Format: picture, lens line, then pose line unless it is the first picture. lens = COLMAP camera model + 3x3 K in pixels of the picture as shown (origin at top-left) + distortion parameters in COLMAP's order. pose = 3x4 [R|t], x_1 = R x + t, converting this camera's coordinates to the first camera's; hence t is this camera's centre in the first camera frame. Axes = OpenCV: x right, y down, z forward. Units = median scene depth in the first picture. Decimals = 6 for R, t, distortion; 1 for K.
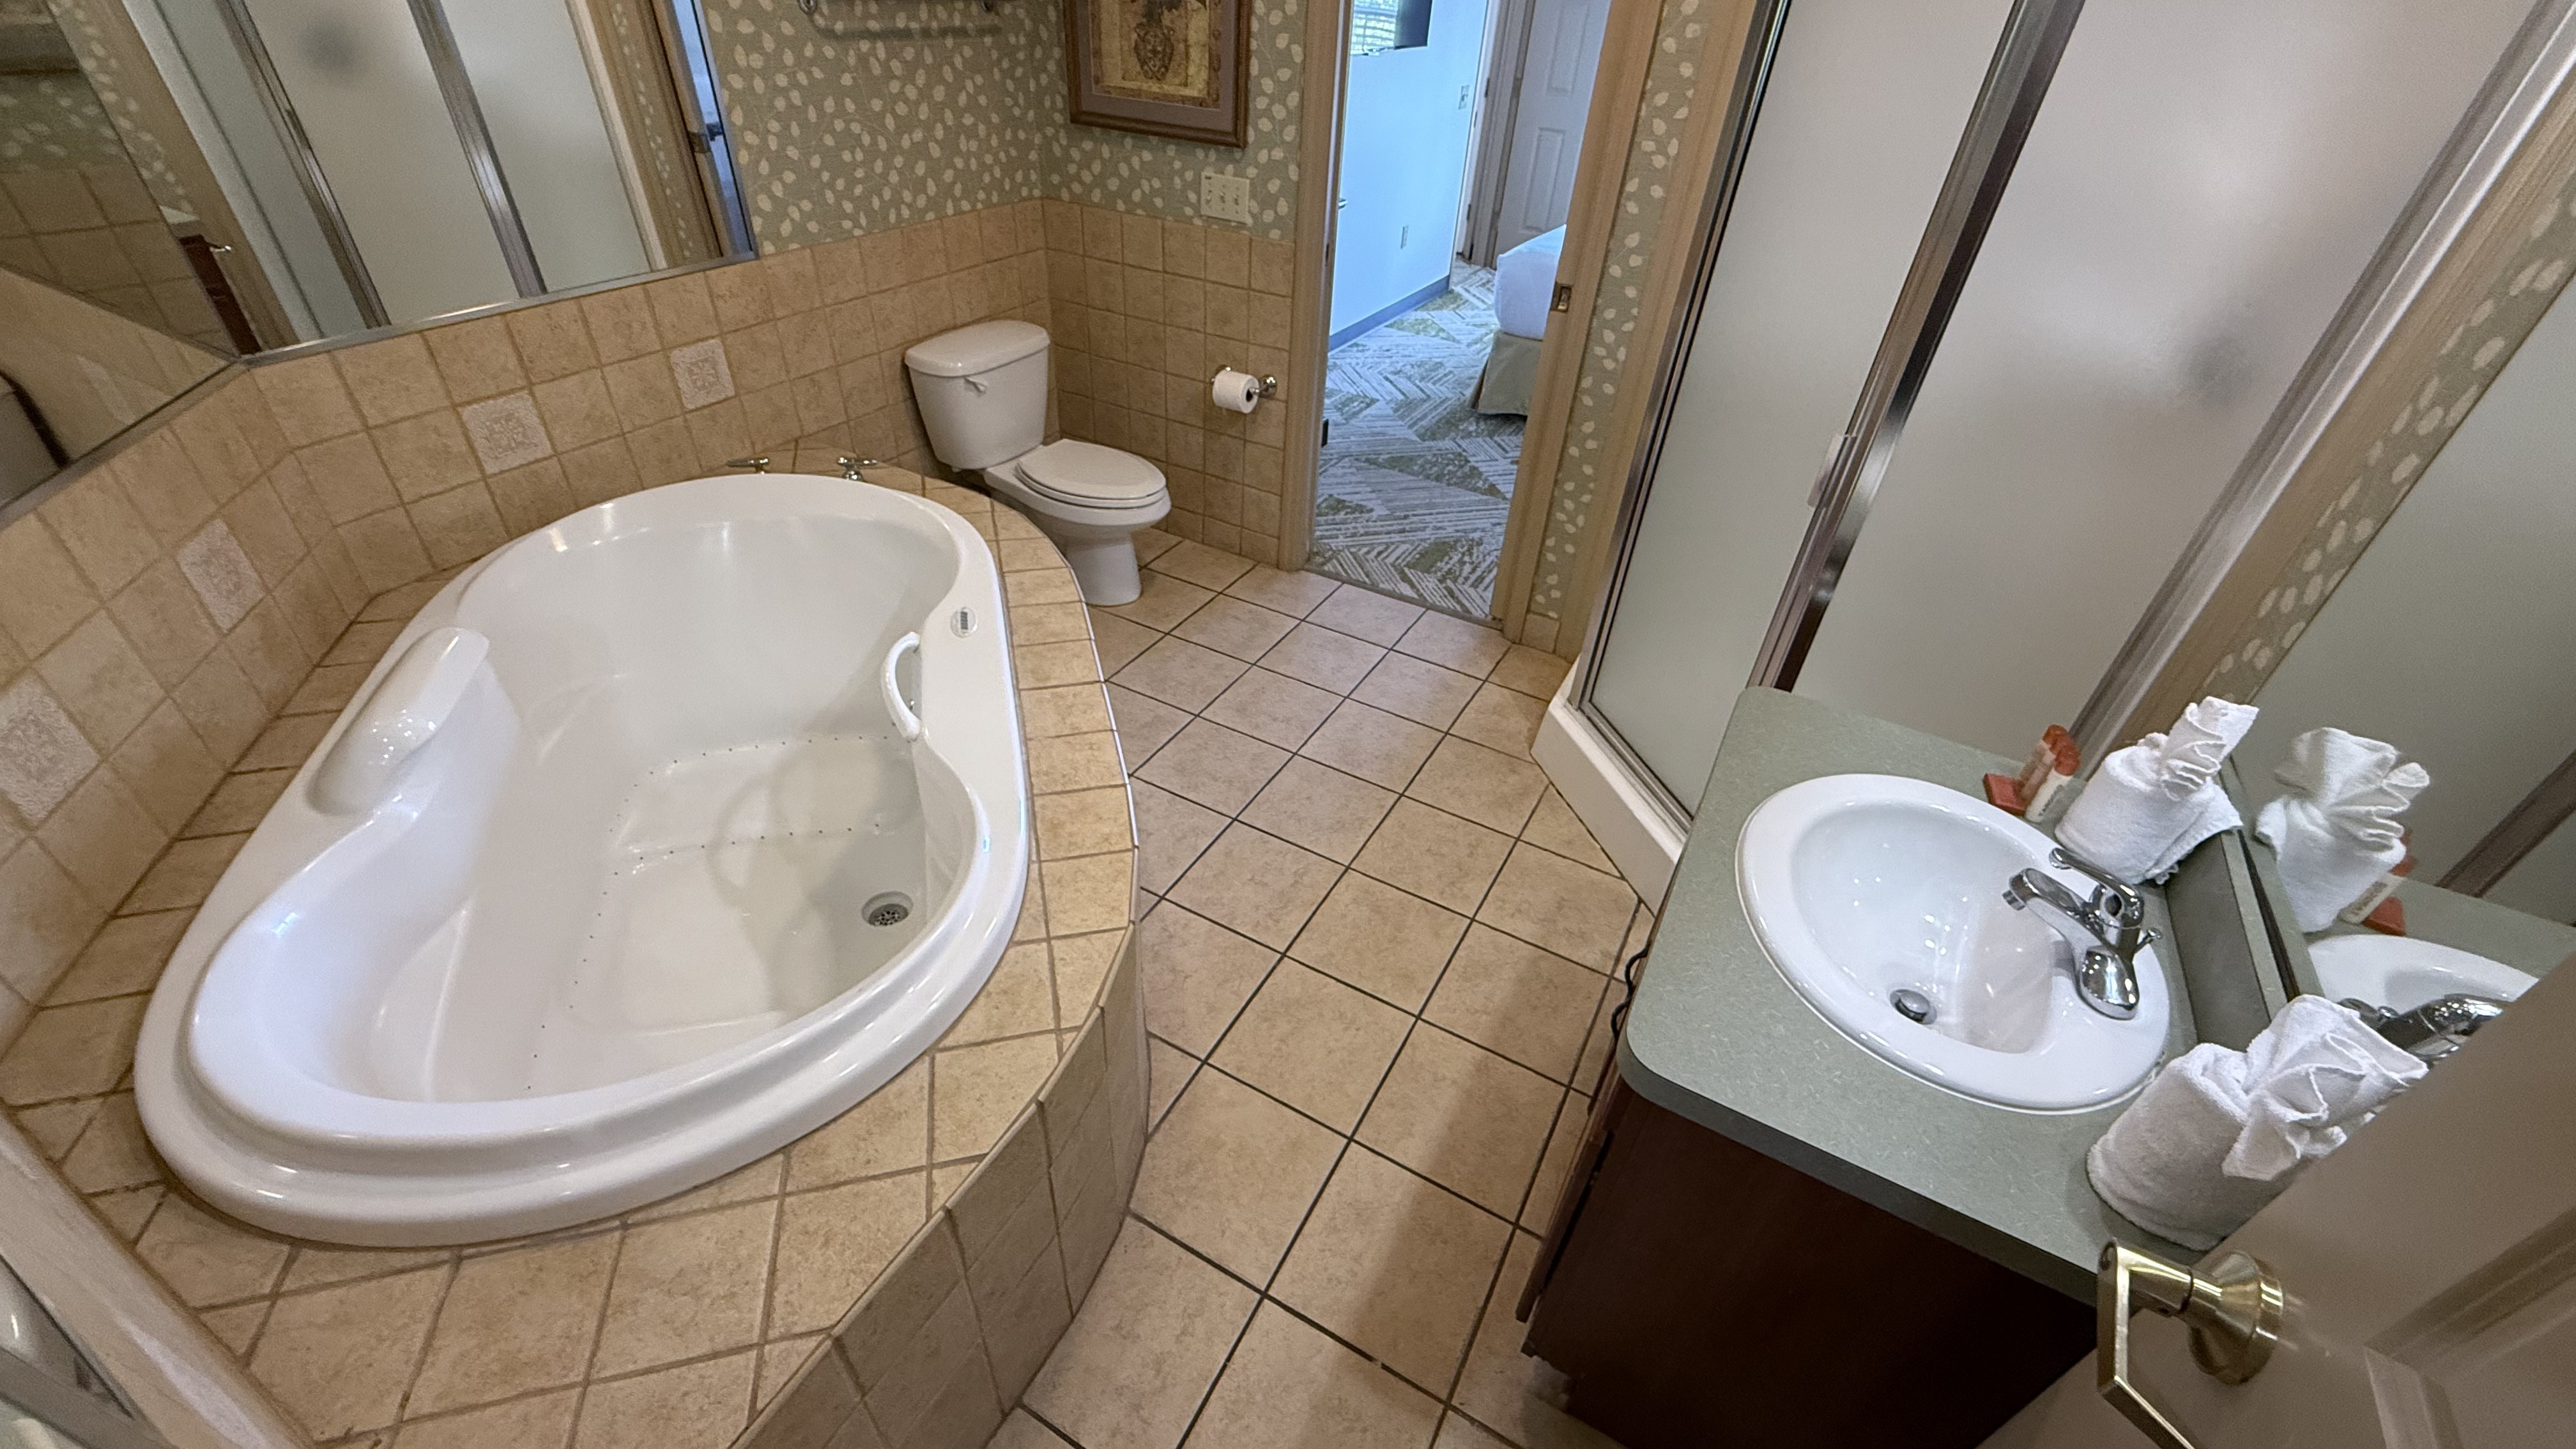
lens RADIAL K [[1026.3, 0, 1288.0], [0, 1026.3, 733.8], [0, 0, 1]] dist [0.001723, -0.000566]
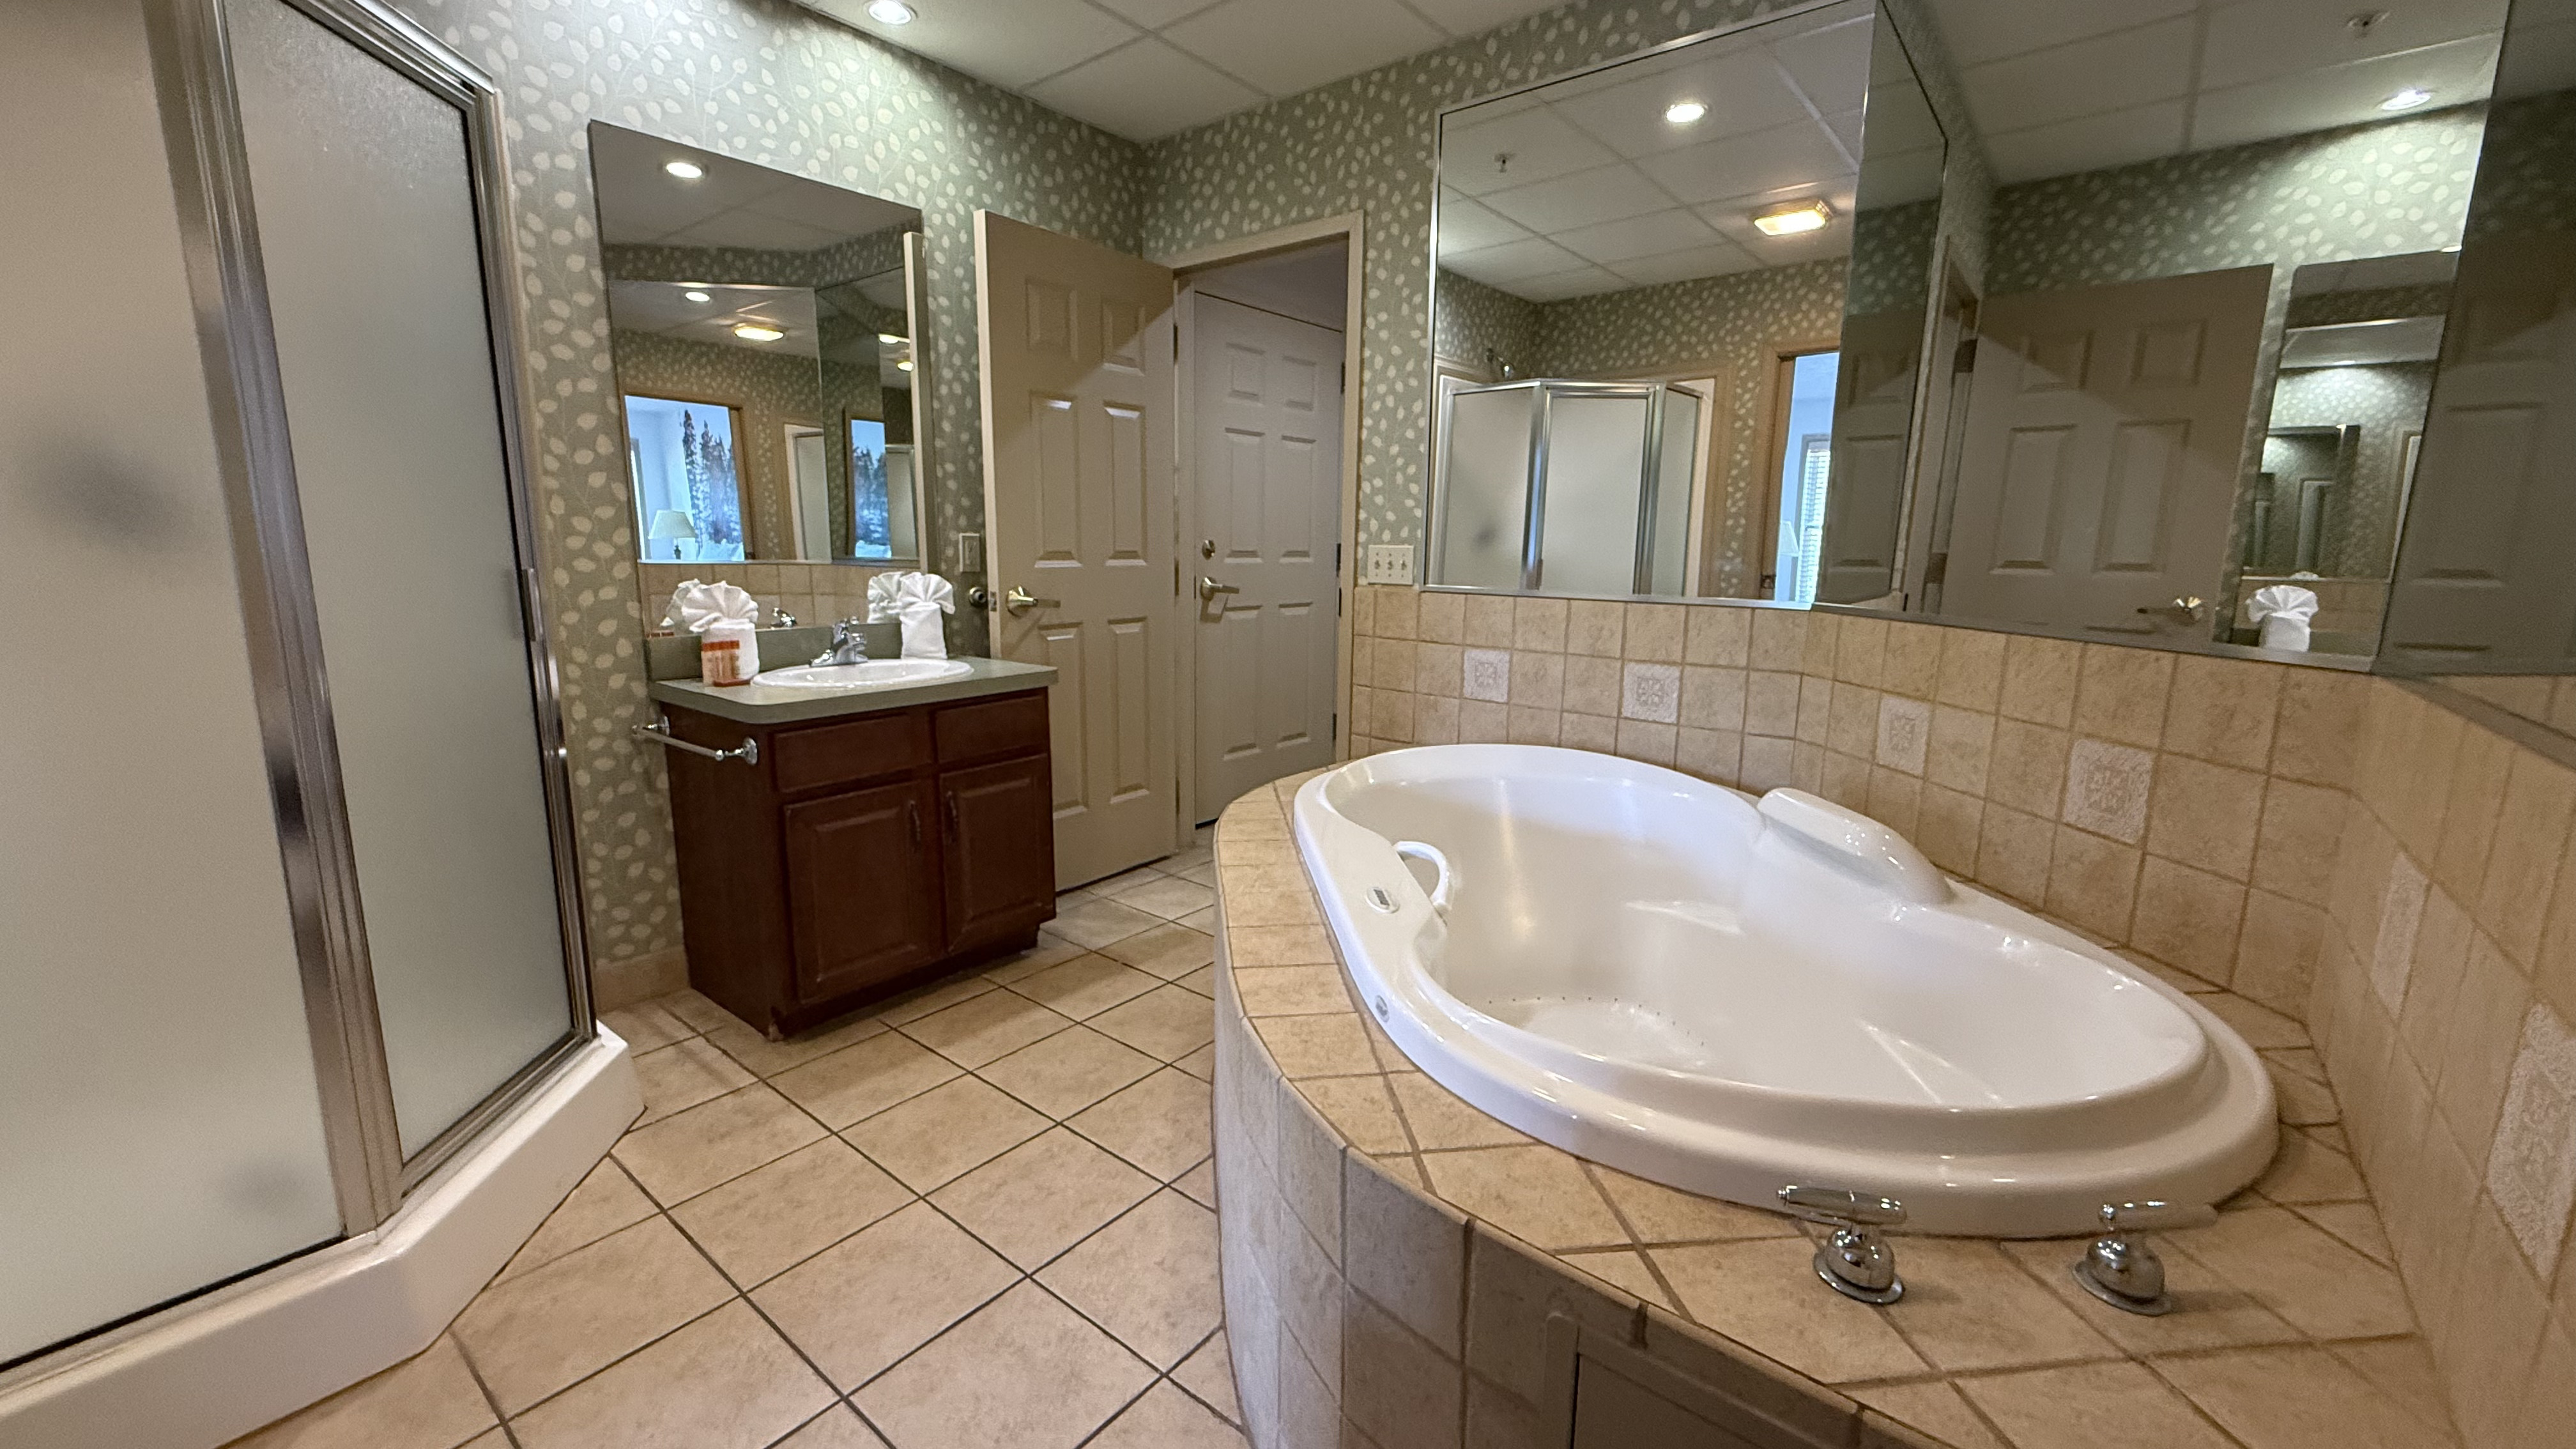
lens RADIAL K [[1026.3, 0, 1276.6], [0, 1026.3, 724.6], [0, 0, 1]] dist [0.001723, -0.000566]
pose [[-0.980025, -0.097850, 0.173135, -0.239280], [0.062268, 0.675828, 0.734425, -0.525677], [-0.188873, 0.730536, -0.656235, 0.956408]]
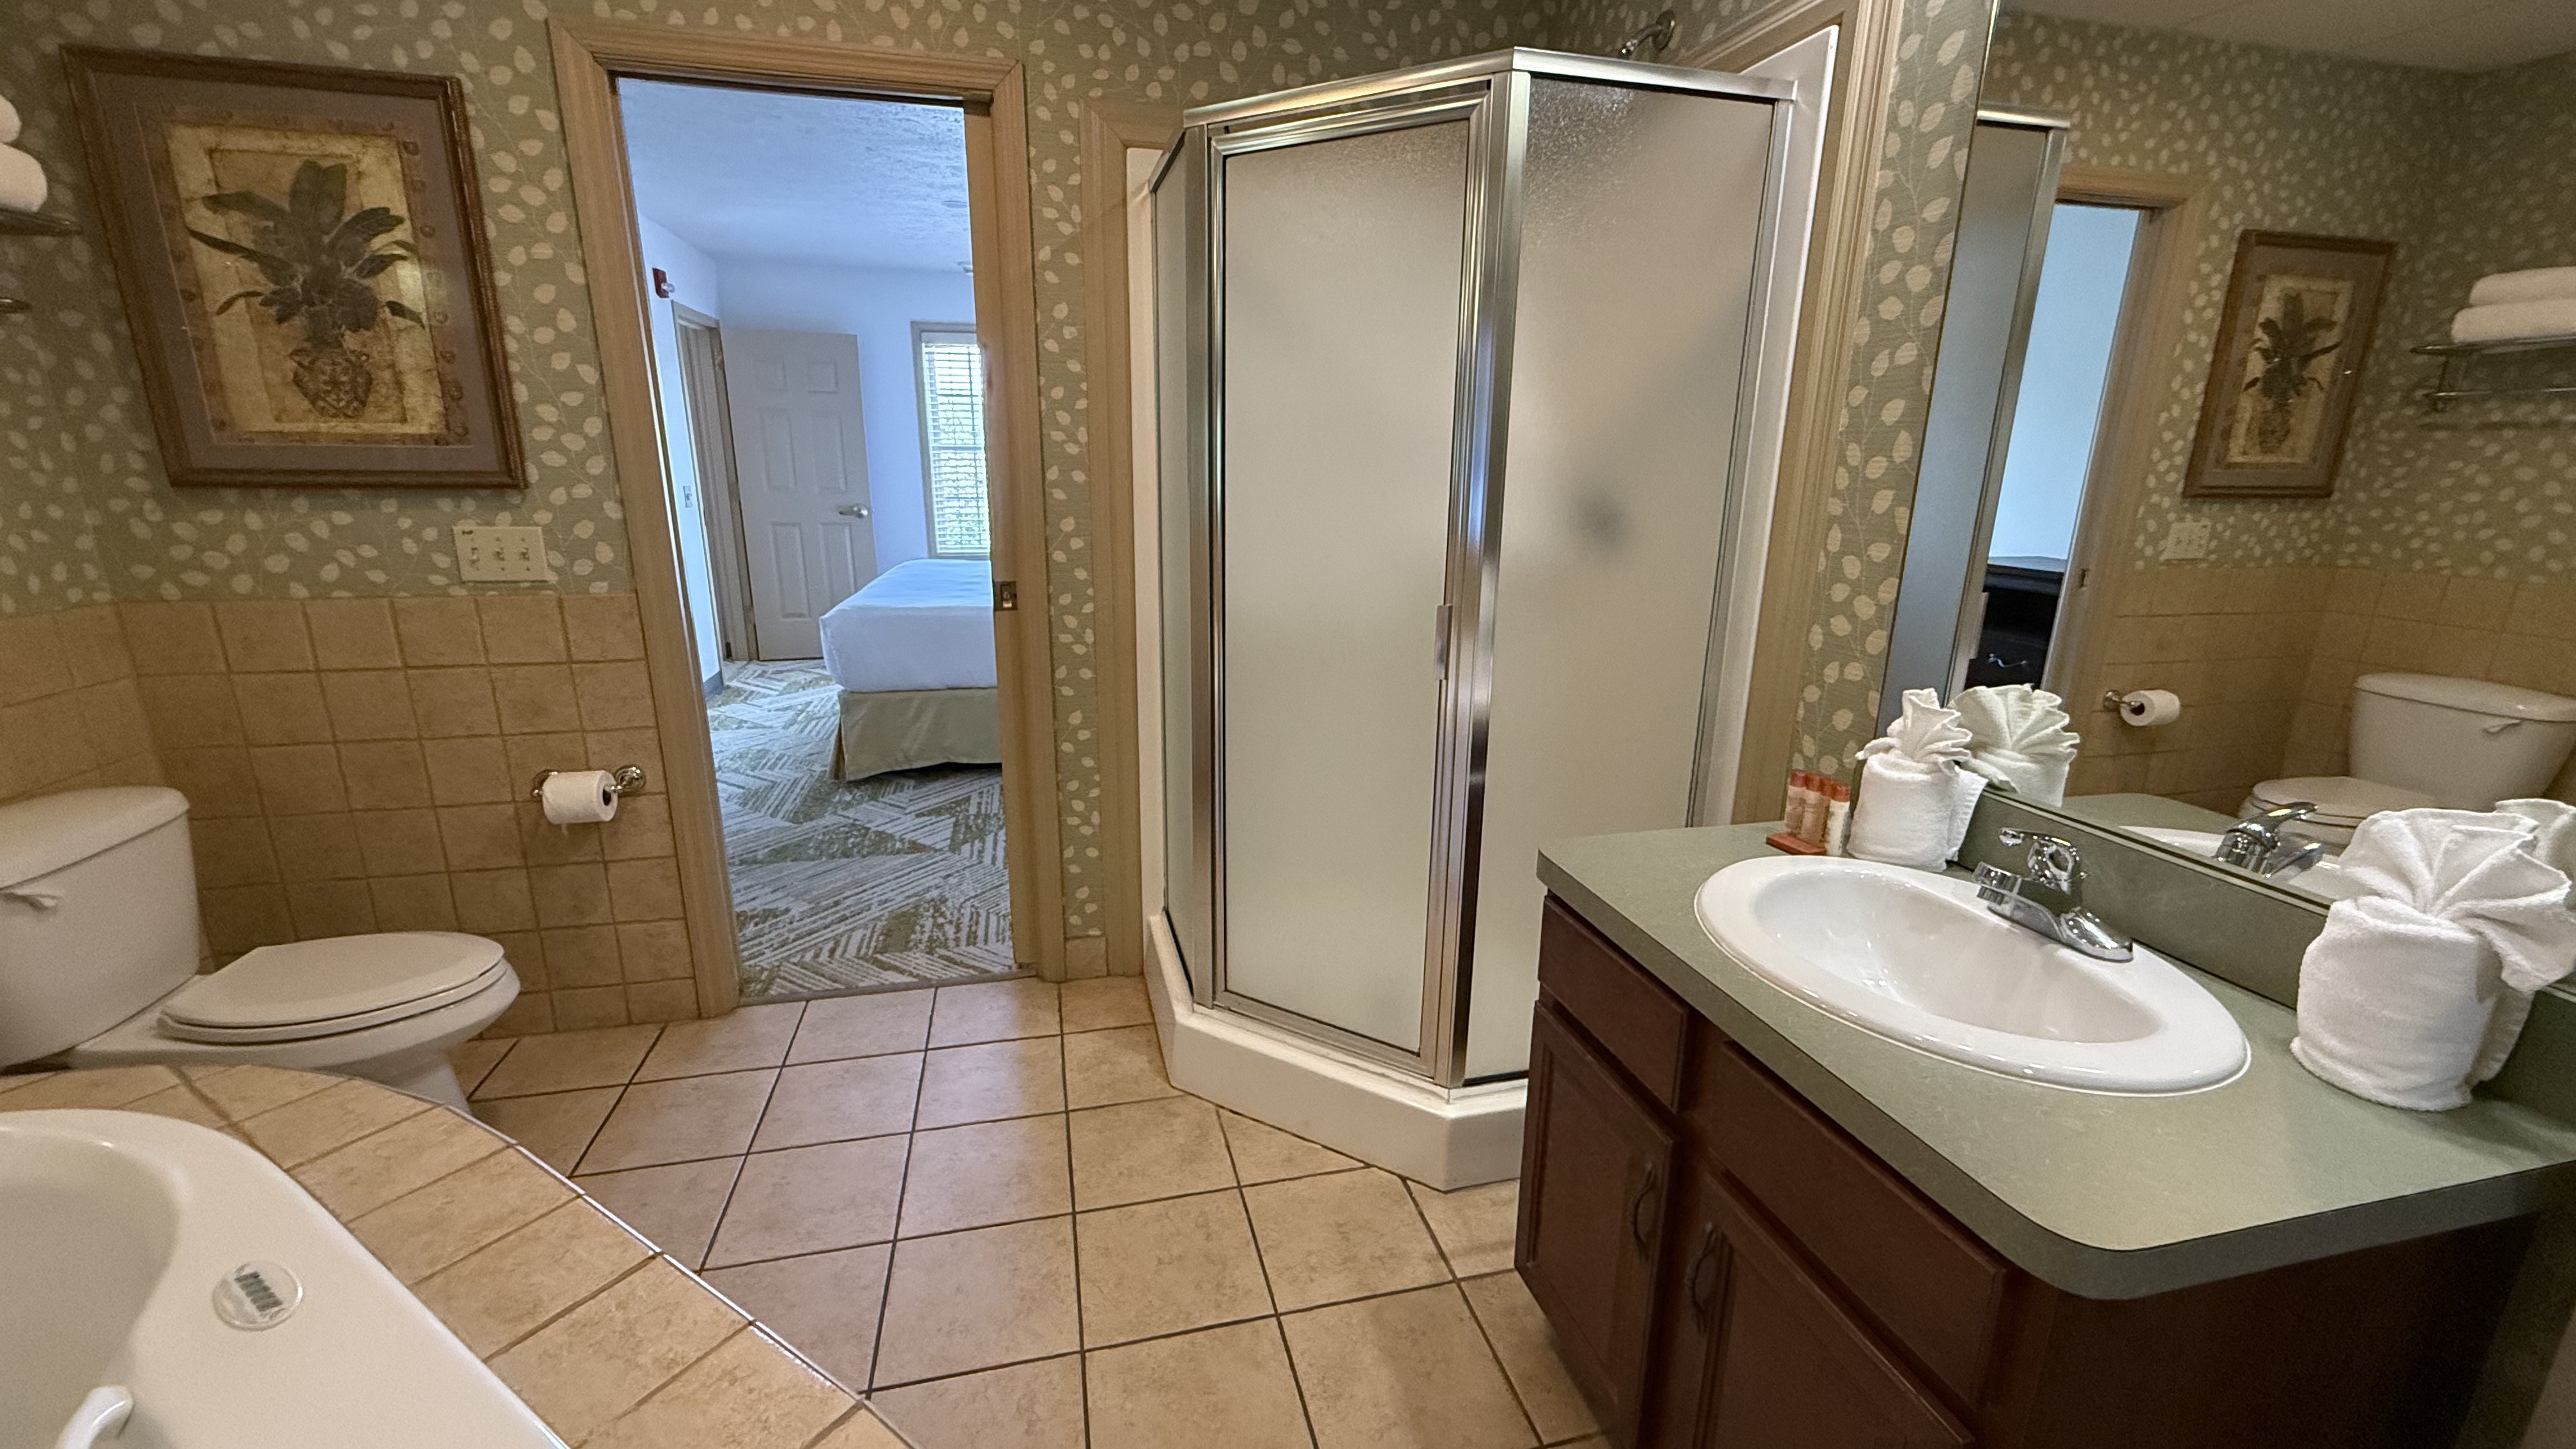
lens RADIAL K [[1026.3, 0, 1287.8], [0, 1026.3, 731.5], [0, 0, 1]] dist [0.001723, -0.000566]
pose [[0.734680, -0.219789, 0.641824, -0.144196], [0.432166, 0.880892, -0.193034, -0.029804], [-0.522950, 0.419193, 0.742159, 0.216490]]
